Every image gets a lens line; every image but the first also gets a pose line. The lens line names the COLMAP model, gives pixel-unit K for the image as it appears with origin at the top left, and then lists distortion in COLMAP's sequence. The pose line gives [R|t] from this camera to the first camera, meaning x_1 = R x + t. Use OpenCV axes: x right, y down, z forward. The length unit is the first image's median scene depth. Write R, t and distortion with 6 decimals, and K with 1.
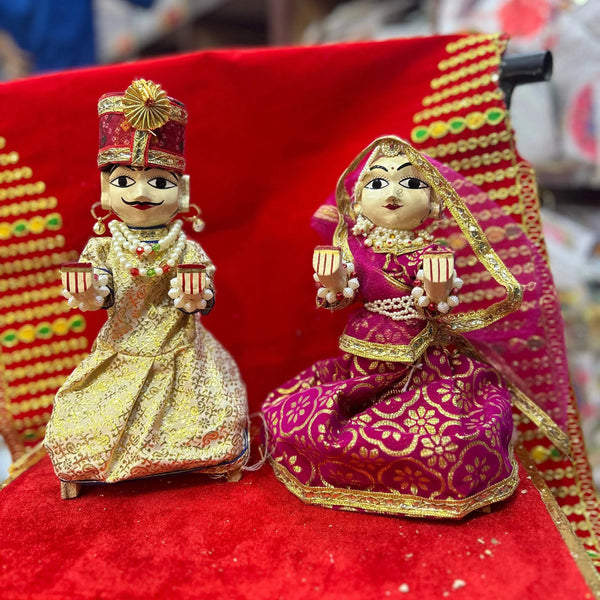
lens RADIAL K [[603.5, 0, 304.9], [0, 603.5, 290.0], [0, 0, 1]] dist [0.004514, -0.016523]
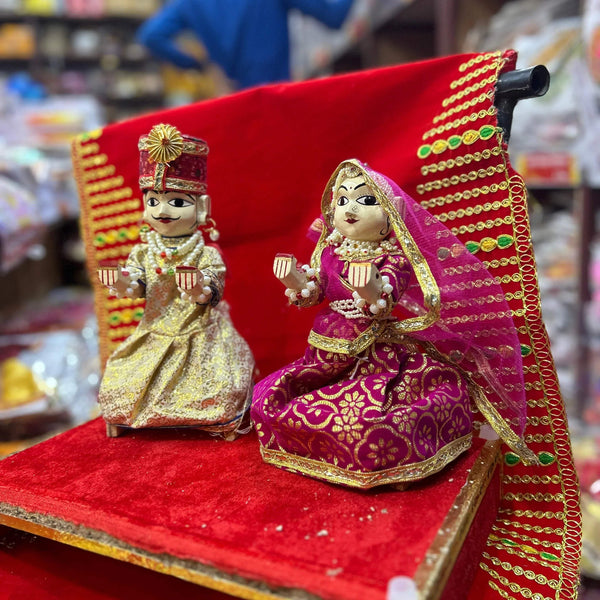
lens RADIAL K [[608.3, 0, 320.1], [0, 608.3, 300.8], [0, 0, 1]] dist [0.021167, -0.006407]
pose [[0.940410, 0.043796, -0.337211, 0.490793], [-0.037718, 0.998987, 0.024558, -0.010622], [0.337945, -0.010375, 0.941109, -0.125626]]
